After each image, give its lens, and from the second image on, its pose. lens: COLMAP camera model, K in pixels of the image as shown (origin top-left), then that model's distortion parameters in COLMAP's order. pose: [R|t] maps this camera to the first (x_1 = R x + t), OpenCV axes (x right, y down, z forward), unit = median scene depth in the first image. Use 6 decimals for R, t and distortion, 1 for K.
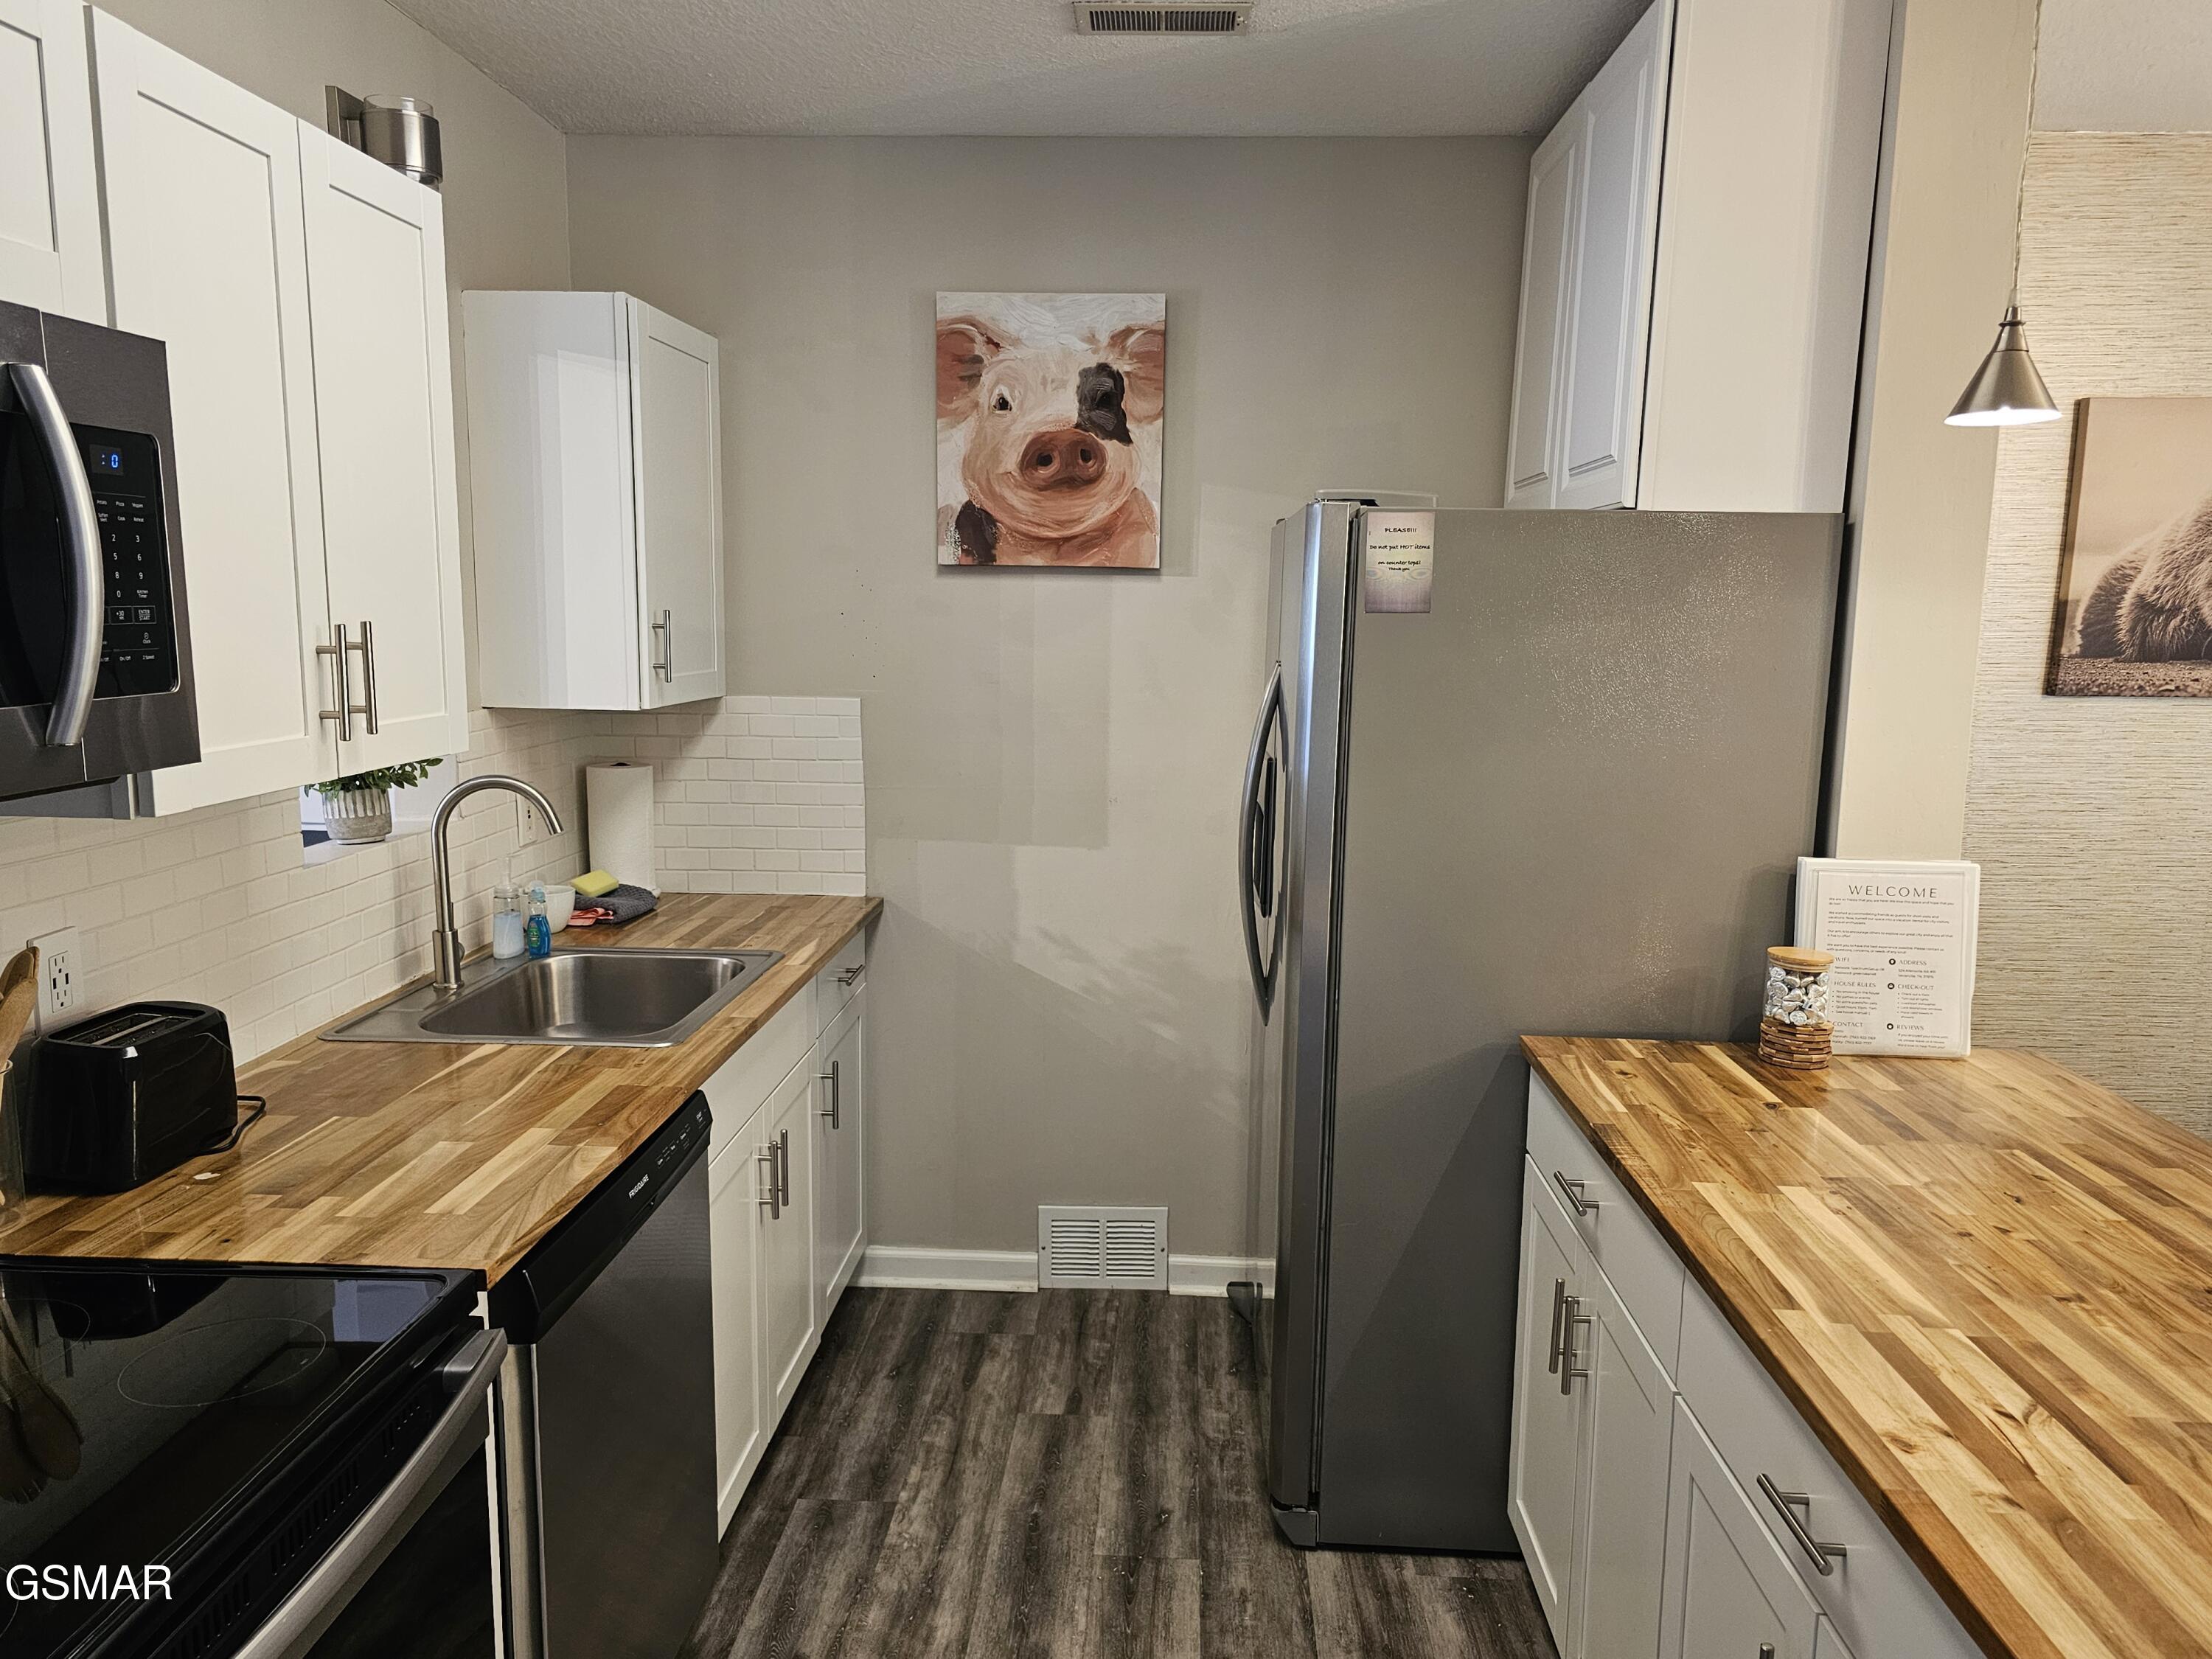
lens RADIAL K [[1524.8, 0, 1114.0], [0, 1524.8, 836.6], [0, 0, 1]] dist [0.056581, -0.062299]
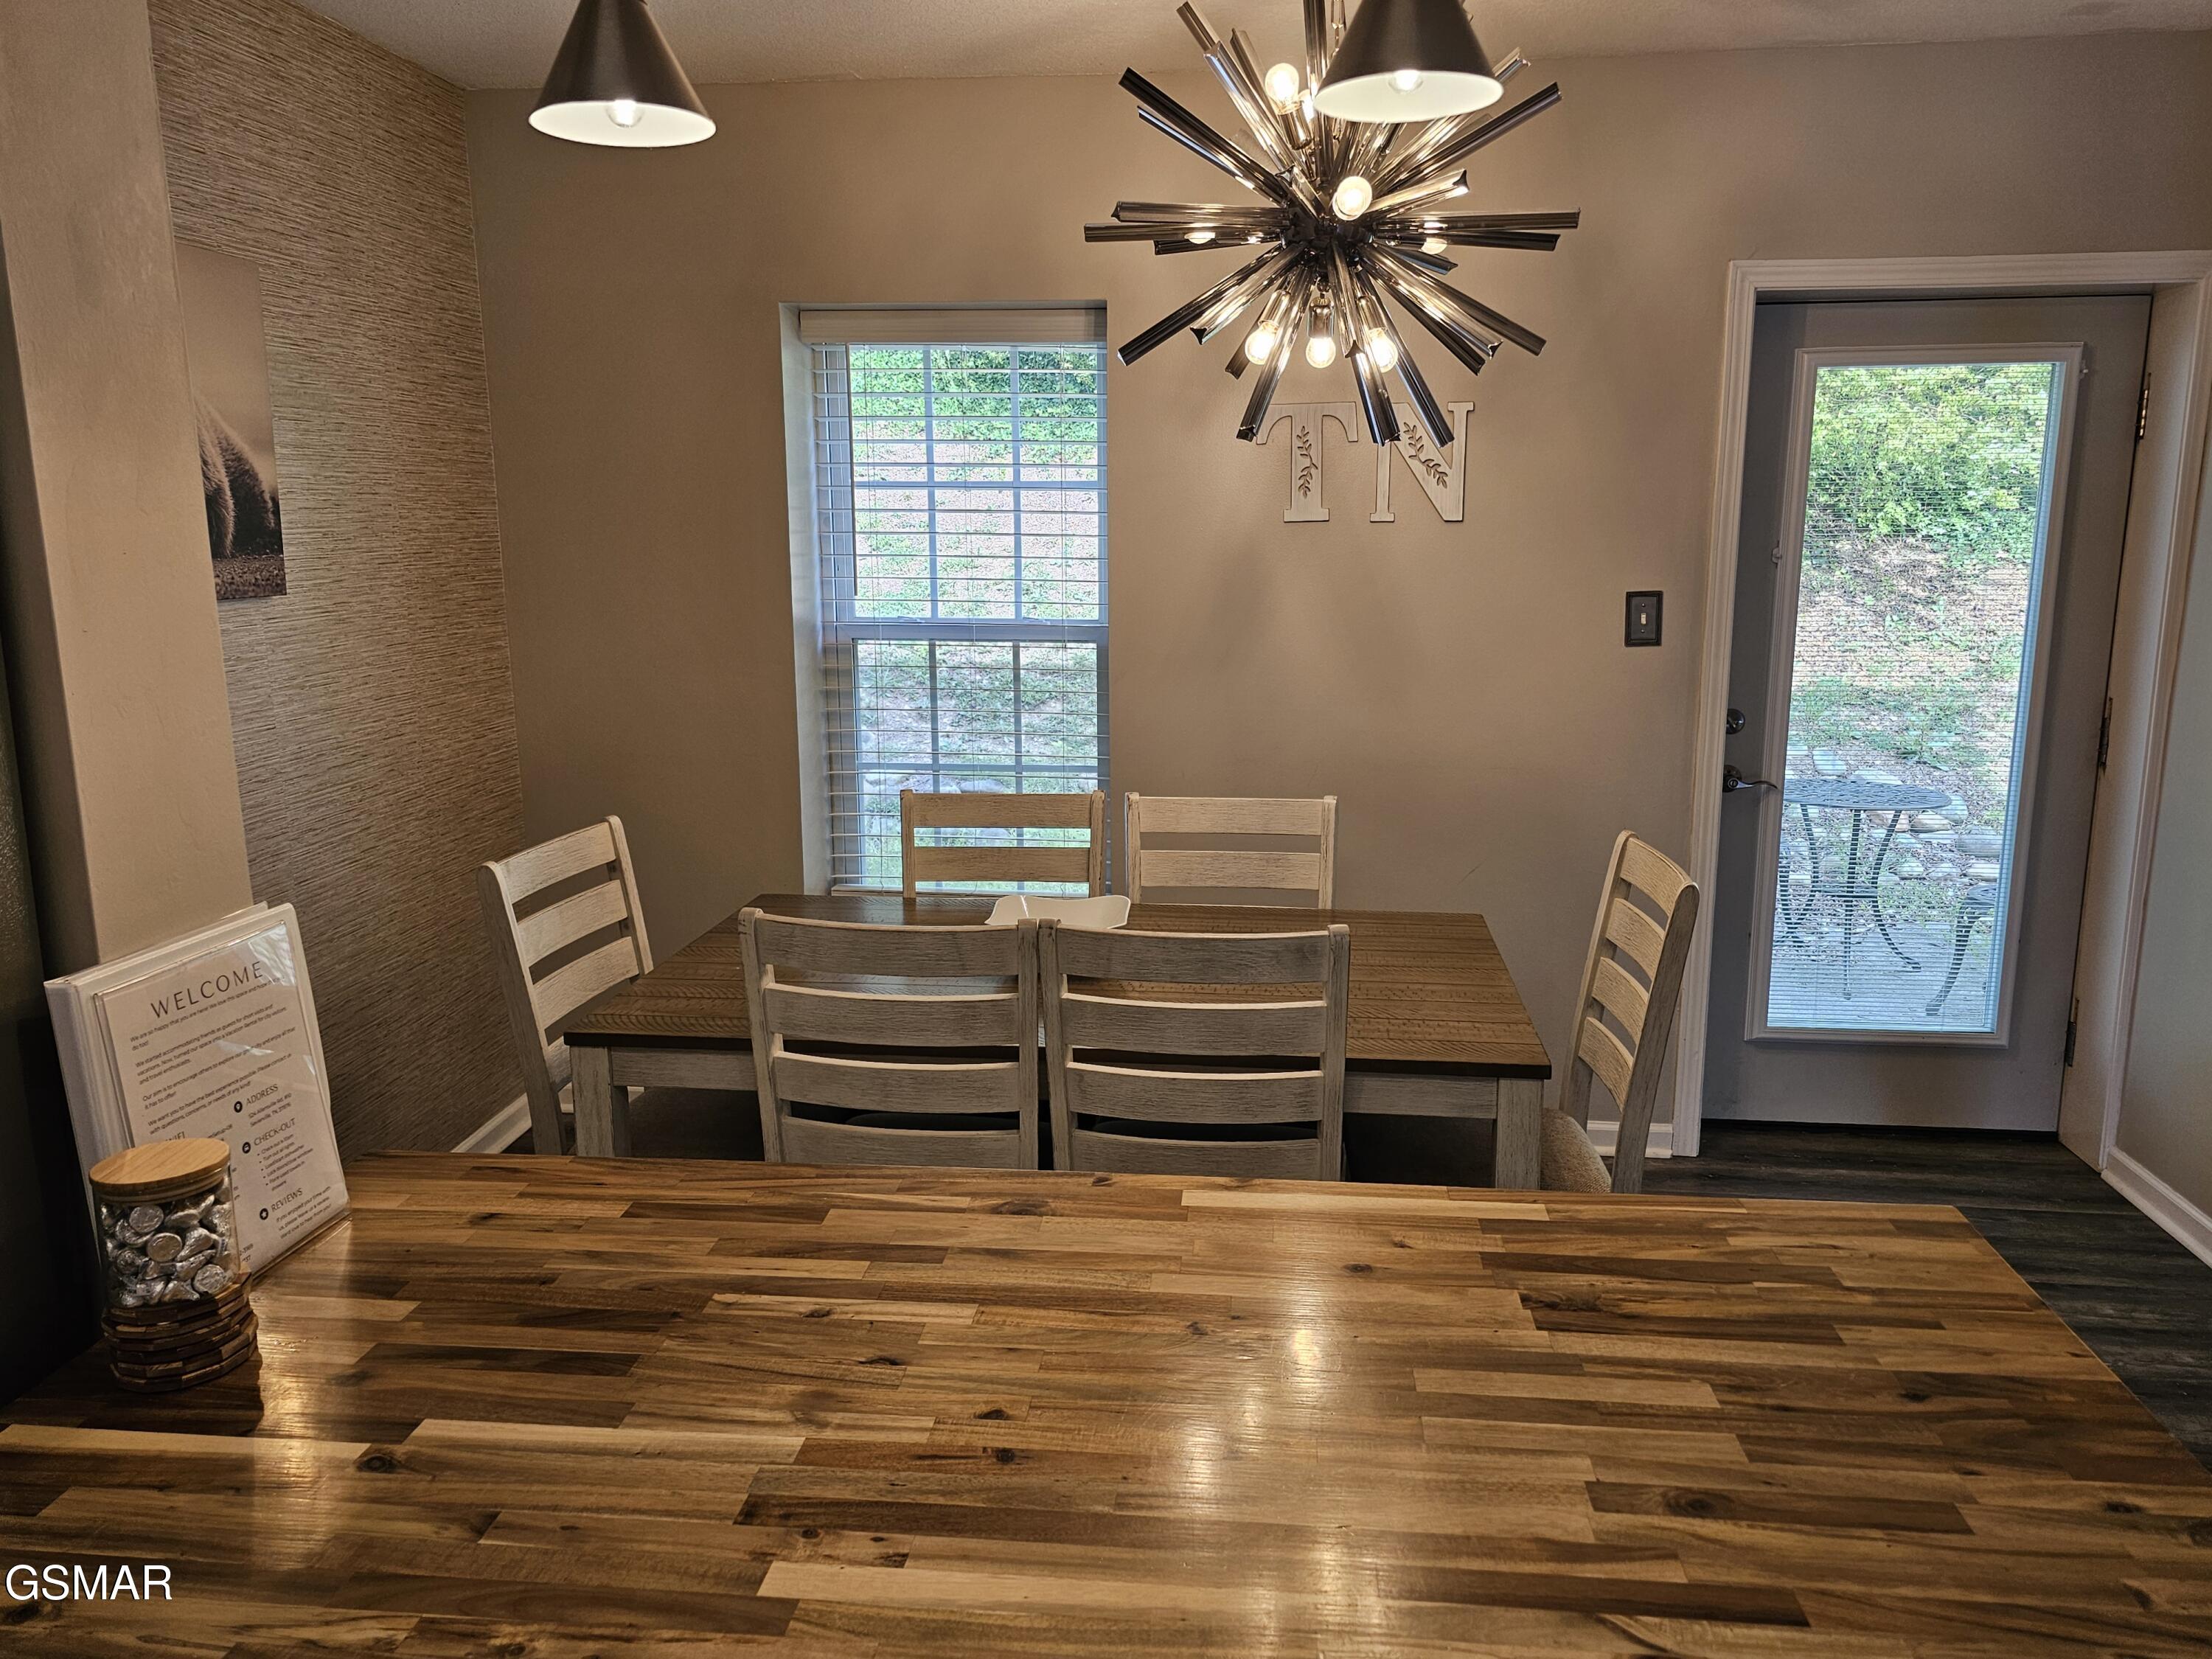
lens RADIAL K [[1544.4, 0, 1110.6], [0, 1544.4, 803.9], [0, 0, 1]] dist [0.060710, -0.065419]
pose [[0.061096, -0.195194, 0.978860, -0.017352], [0.155060, 0.970642, 0.183877, -0.083494], [-0.986014, 0.140548, 0.089569, 0.618728]]
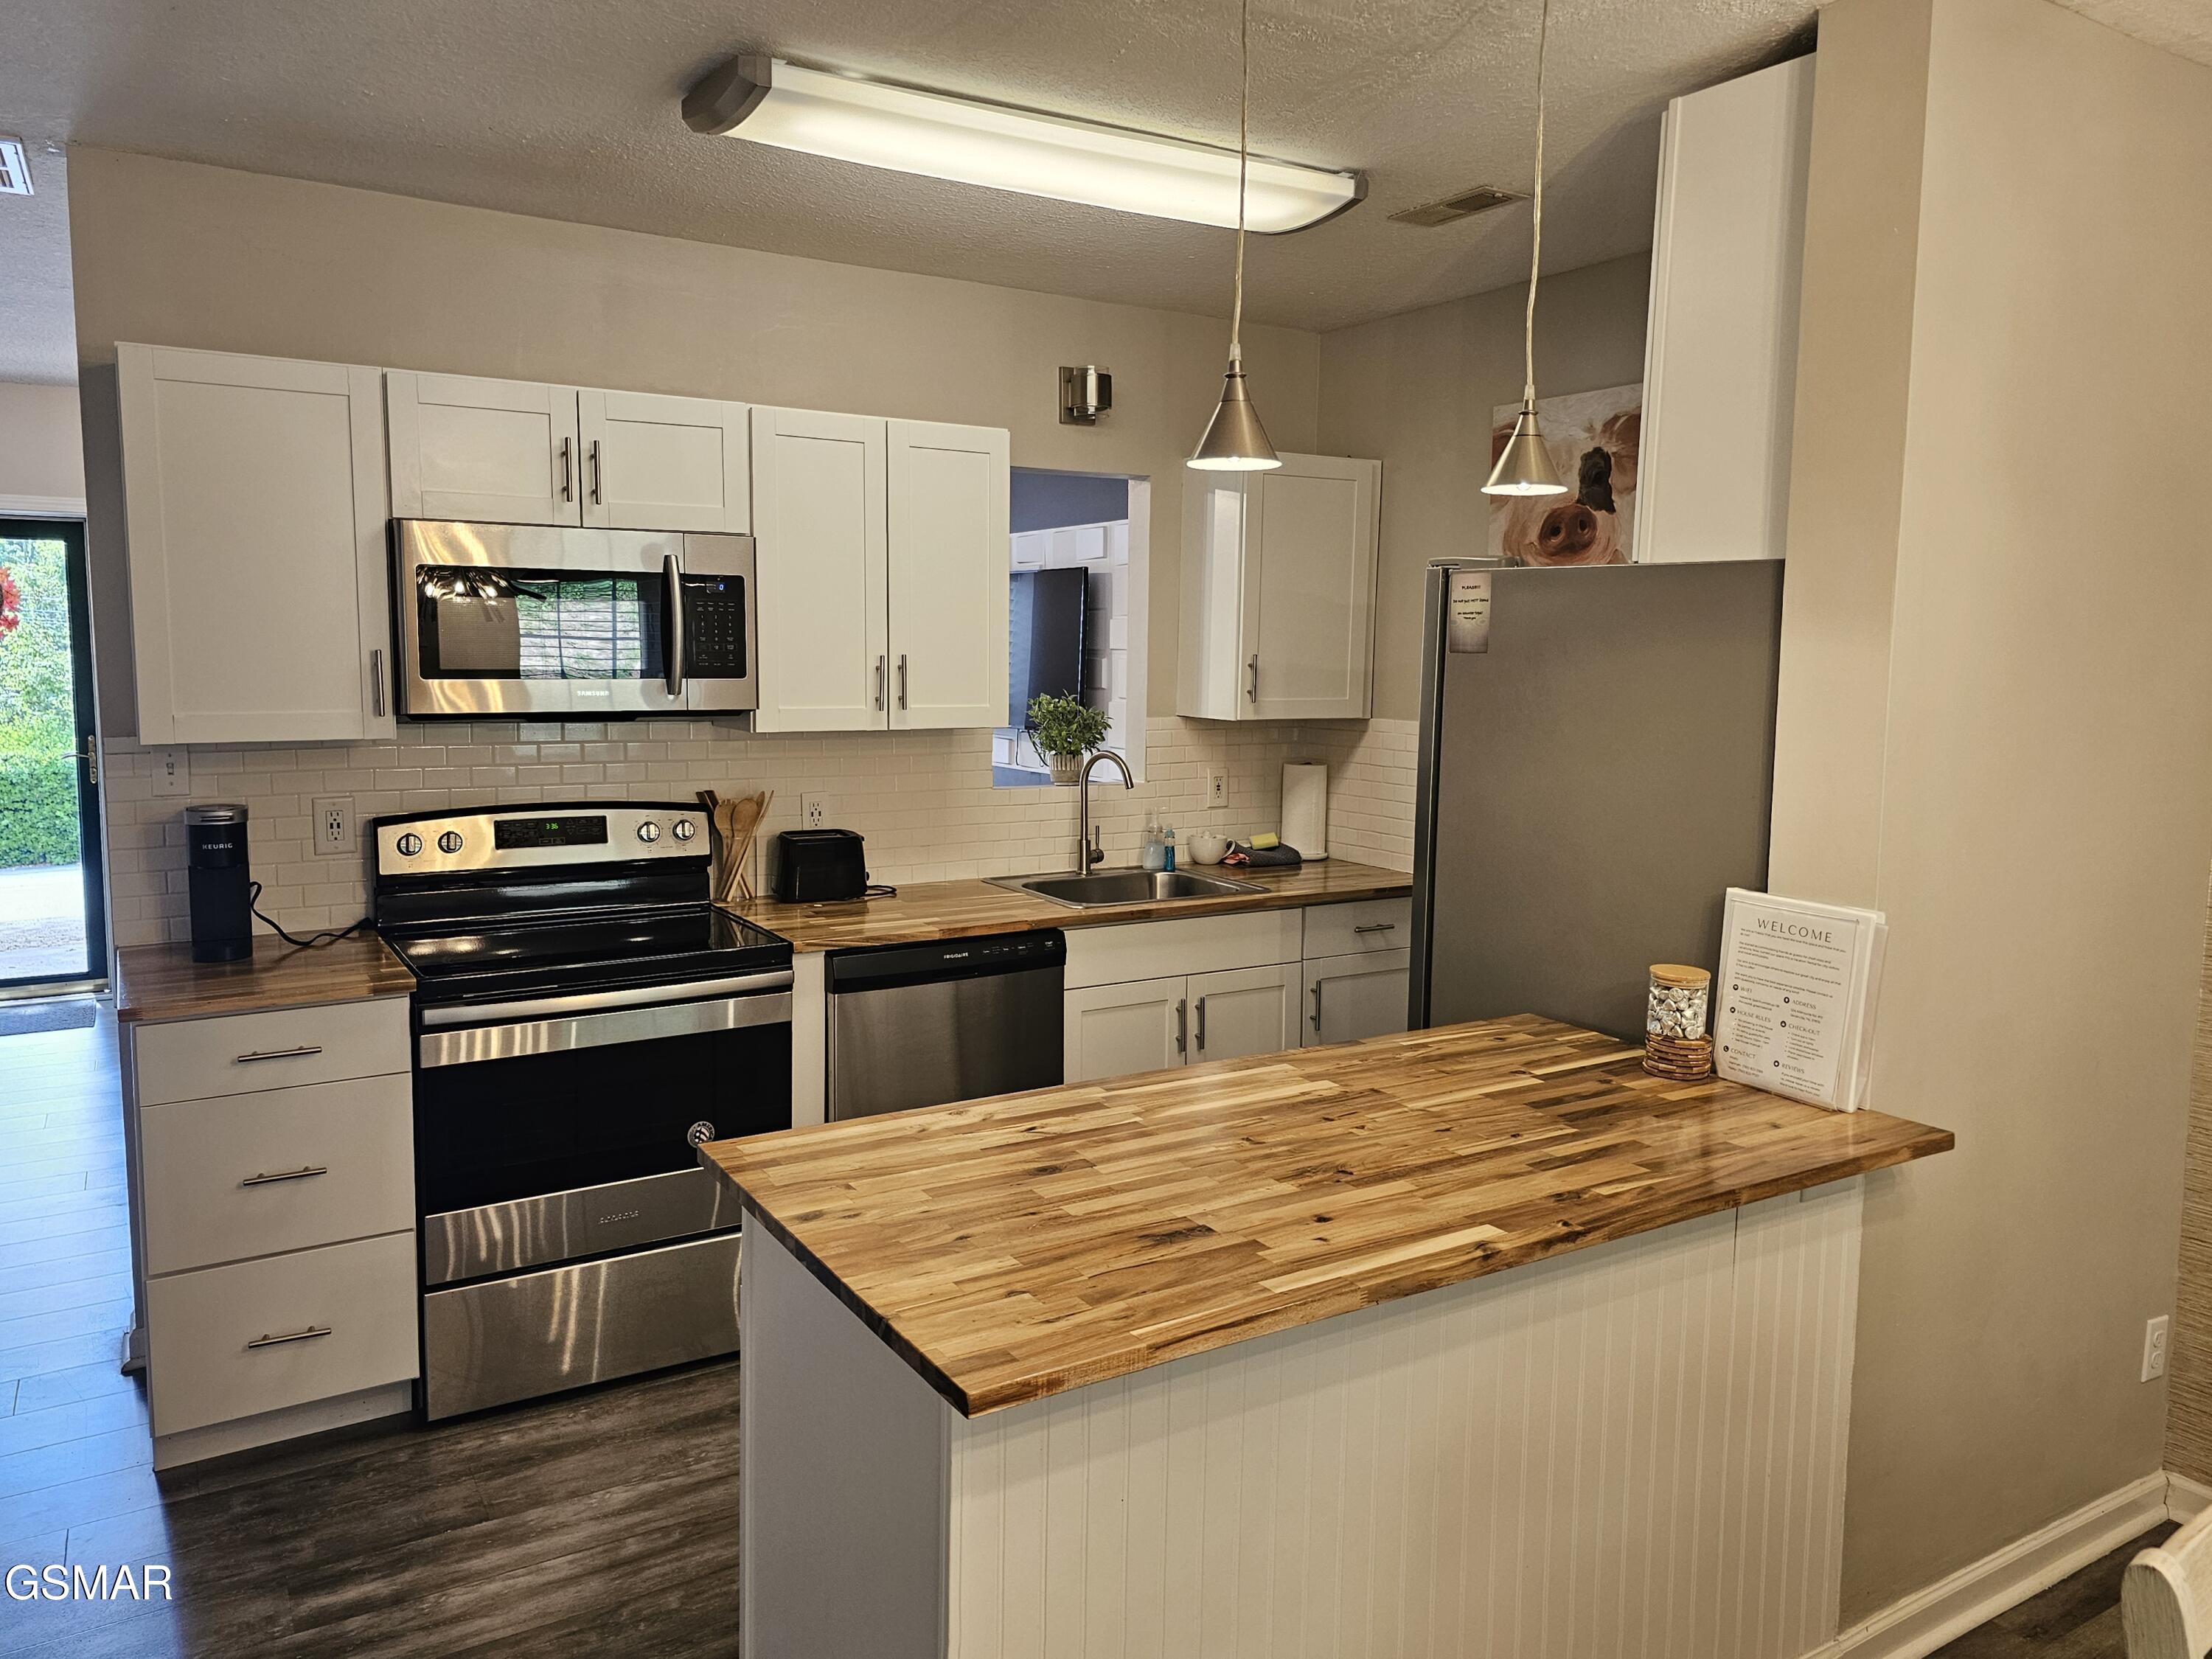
lens RADIAL K [[1544.4, 0, 1110.6], [0, 1544.4, 803.9], [0, 0, 1]] dist [0.060710, -0.065419]
pose [[0.570290, 0.081859, -0.817355, 1.077086], [-0.131370, 0.991304, 0.007620, 0.004827], [0.810871, 0.103030, 0.576084, 0.046685]]
